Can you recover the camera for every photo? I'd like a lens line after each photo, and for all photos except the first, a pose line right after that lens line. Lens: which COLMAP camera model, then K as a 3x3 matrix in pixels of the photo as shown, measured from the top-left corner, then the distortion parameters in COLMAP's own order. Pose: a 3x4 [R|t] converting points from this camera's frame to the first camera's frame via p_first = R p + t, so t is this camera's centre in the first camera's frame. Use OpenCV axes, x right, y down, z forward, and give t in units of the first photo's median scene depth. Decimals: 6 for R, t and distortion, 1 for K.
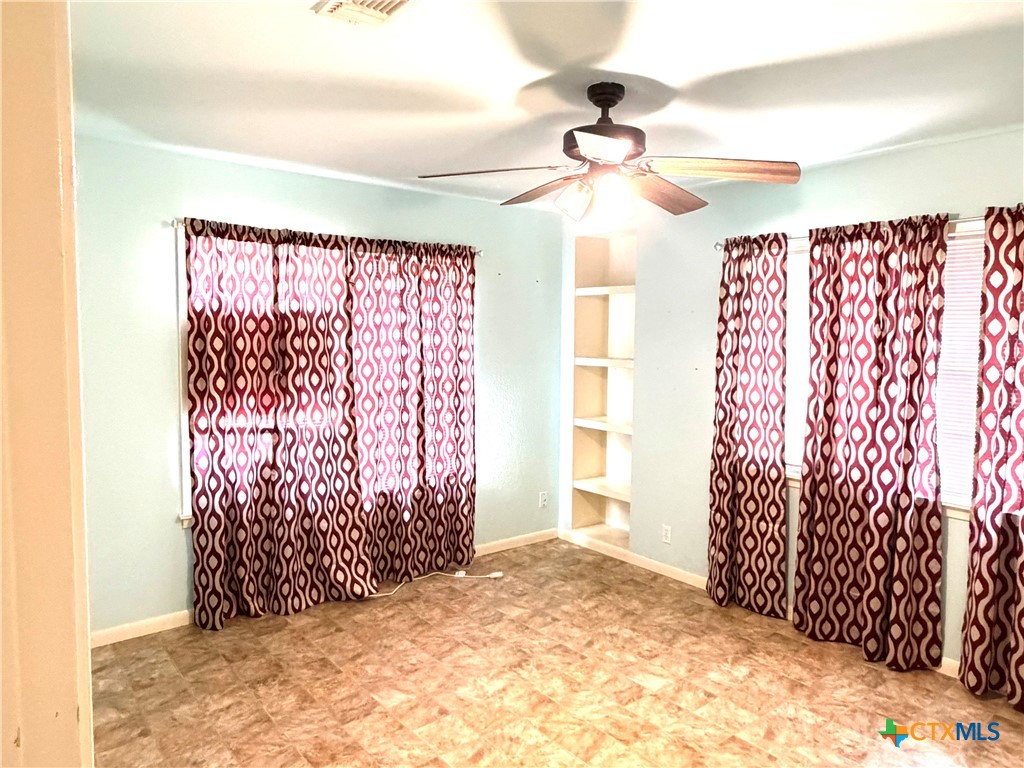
lens RADIAL K [[685.1, 0, 512.0], [0, 685.1, 384.0], [0, 0, 1]] dist [0.006798, -0.001935]
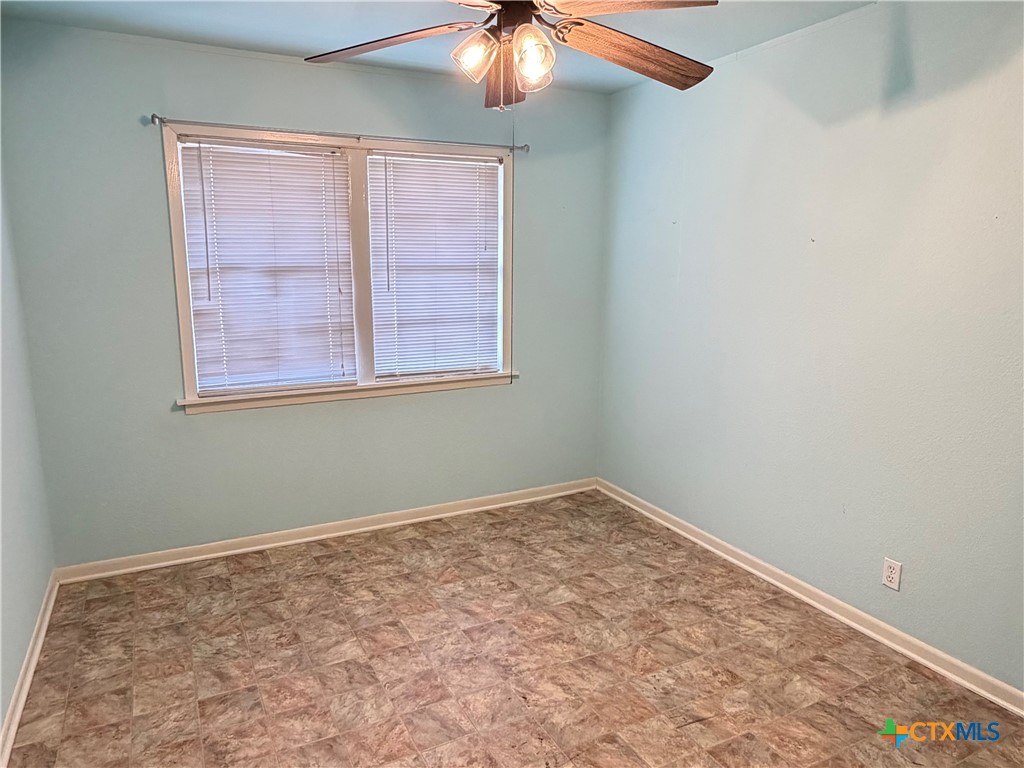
lens RADIAL K [[629.5, 0, 512.0], [0, 629.5, 384.0], [0, 0, 1]] dist [0.004189, -0.000244]
pose [[0.244581, -0.203010, 0.948139, -0.583280], [0.083120, 0.978627, 0.188096, -0.066906], [-0.966059, 0.032805, 0.256228, 0.701301]]
